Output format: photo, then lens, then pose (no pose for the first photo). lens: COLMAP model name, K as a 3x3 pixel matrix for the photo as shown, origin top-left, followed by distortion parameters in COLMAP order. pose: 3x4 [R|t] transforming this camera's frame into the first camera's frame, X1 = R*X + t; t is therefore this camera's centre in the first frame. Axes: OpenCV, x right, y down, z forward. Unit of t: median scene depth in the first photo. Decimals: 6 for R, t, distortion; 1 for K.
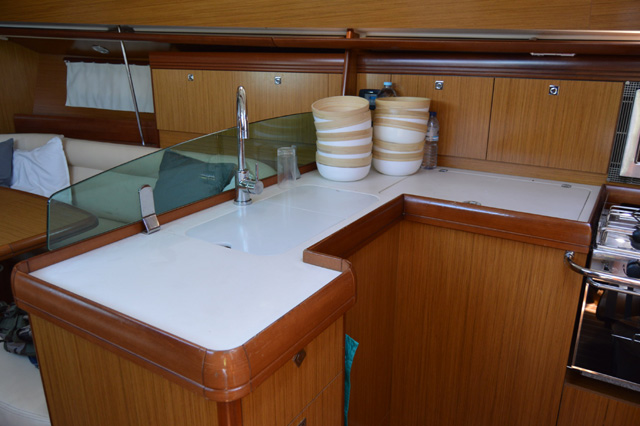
lens RADIAL K [[503.3, 0, 318.2], [0, 503.3, 213.3], [0, 0, 1]] dist [-0.005784, -0.005073]
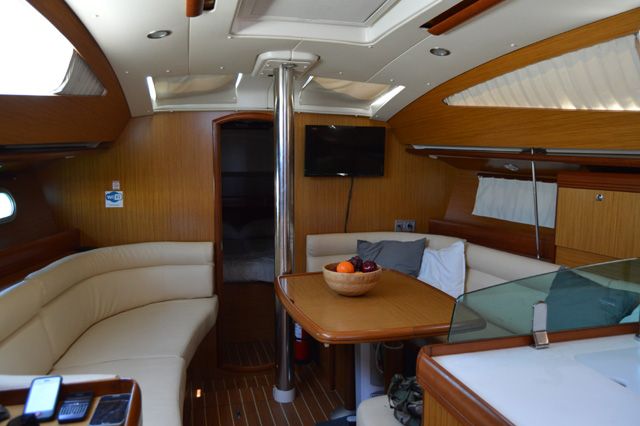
lens RADIAL K [[503.3, 0, 324.2], [0, 503.3, 214.3], [0, 0, 1]] dist [-0.005784, -0.005073]
pose [[0.742497, 0.075723, -0.665556, 0.001426], [-0.211976, 0.969089, -0.126223, -0.002187], [0.635425, 0.234802, 0.735597, -0.050908]]
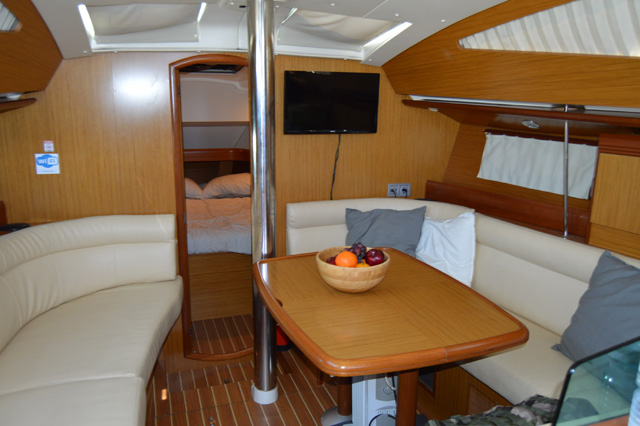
lens RADIAL K [[503.3, 0, 318.6], [0, 503.3, 212.8], [0, 0, 1]] dist [-0.005784, -0.005073]
pose [[0.782999, 0.142675, -0.605439, -0.184067], [-0.202171, 0.978866, -0.030787, -0.070453], [0.588252, 0.146509, 0.795296, 0.067682]]
